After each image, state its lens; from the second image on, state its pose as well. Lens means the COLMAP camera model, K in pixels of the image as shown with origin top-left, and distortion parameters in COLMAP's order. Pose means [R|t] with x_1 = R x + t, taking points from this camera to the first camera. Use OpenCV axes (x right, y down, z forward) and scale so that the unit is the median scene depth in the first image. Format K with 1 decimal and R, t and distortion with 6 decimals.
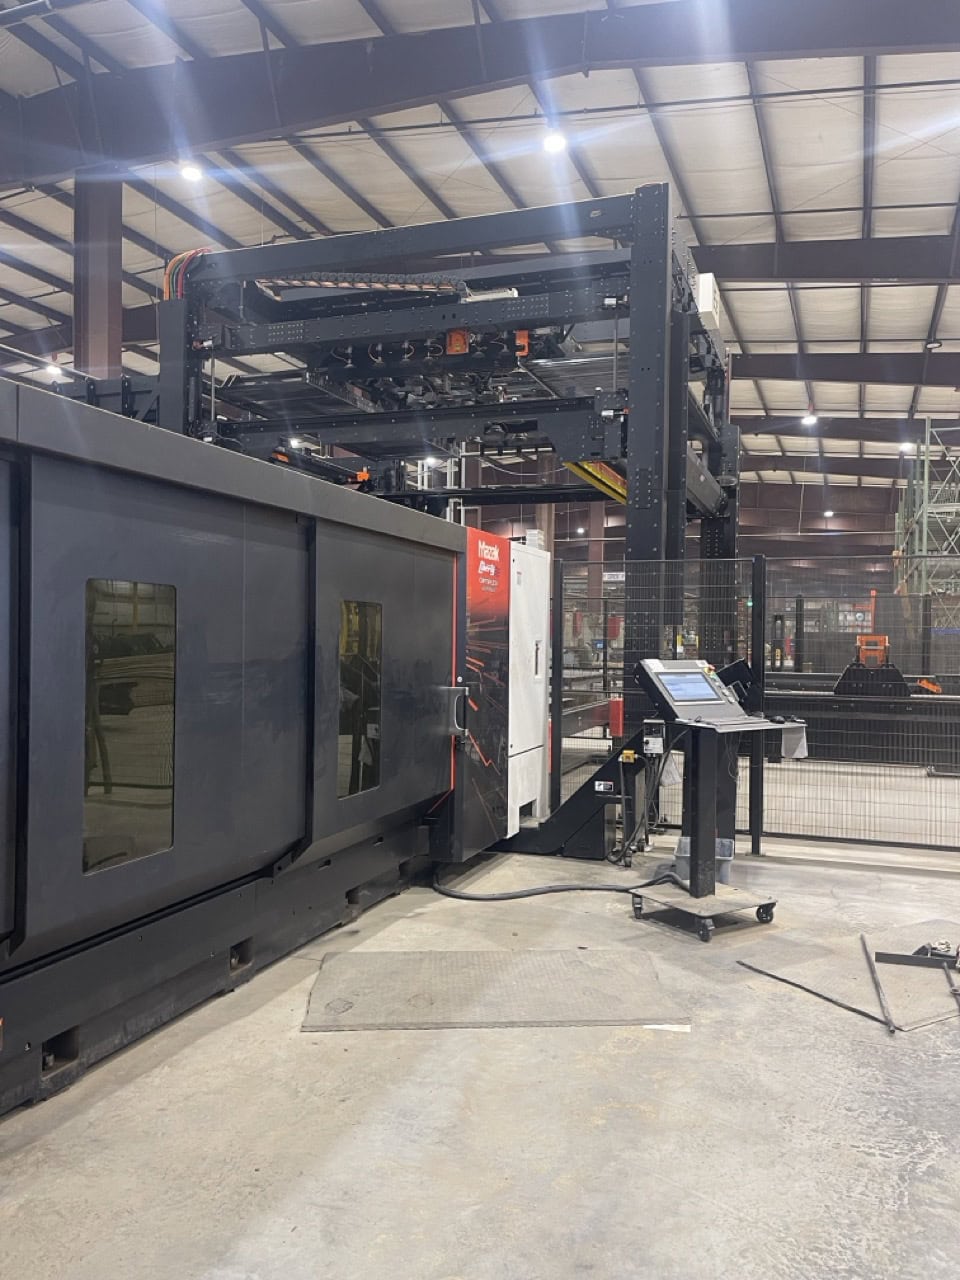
lens RADIAL K [[978.2, 0, 485.7], [0, 978.2, 651.2], [0, 0, 1]] dist [0.073749, -0.098394]
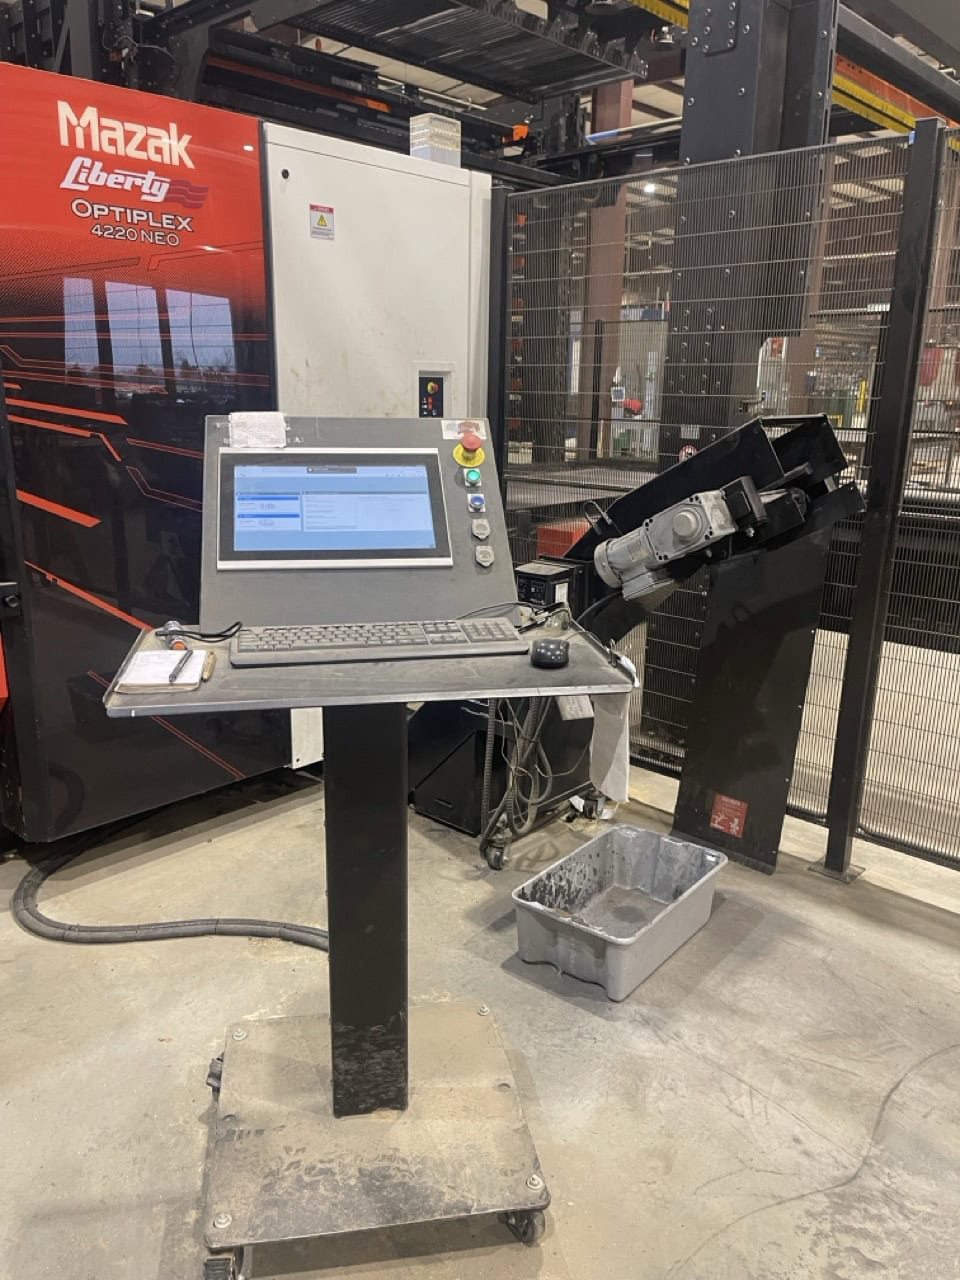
lens RADIAL K [[978.2, 0, 475.3], [0, 978.2, 654.5], [0, 0, 1]] dist [0.073749, -0.098394]
pose [[0.918155, 0.109938, -0.380665, 0.305368], [-0.012186, 0.968116, 0.250205, 0.003182], [0.396035, -0.225088, 0.890220, 0.604922]]
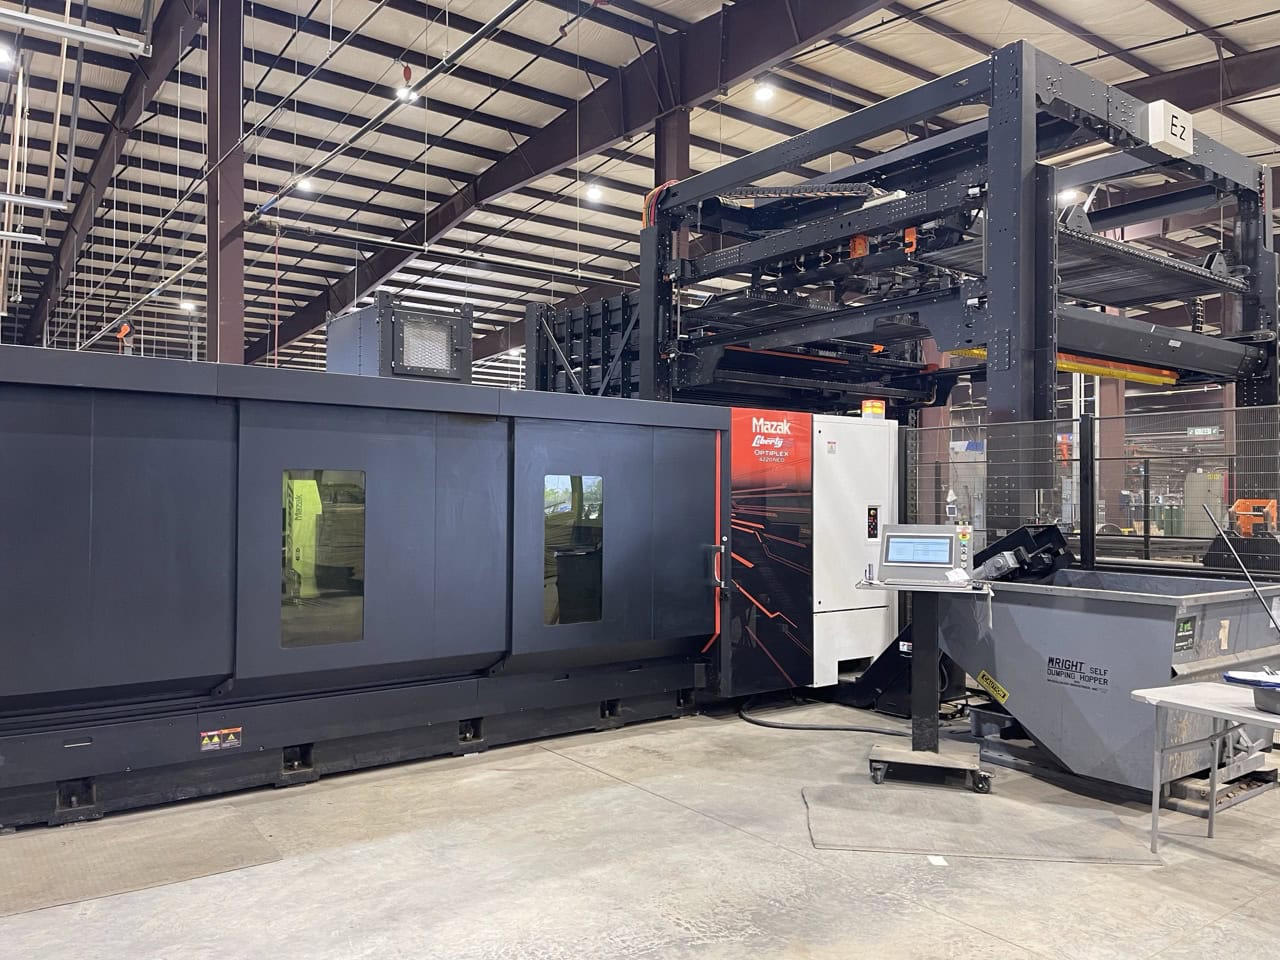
lens RADIAL K [[978.2, 0, 619.4], [0, 978.2, 472.3], [0, 0, 1]] dist [0.073749, -0.098394]
pose [[0.835153, -0.017402, -0.549743, 0.453838], [-0.006513, 0.999116, -0.041521, -0.000625], [0.549980, 0.038257, 0.834301, -0.037284]]
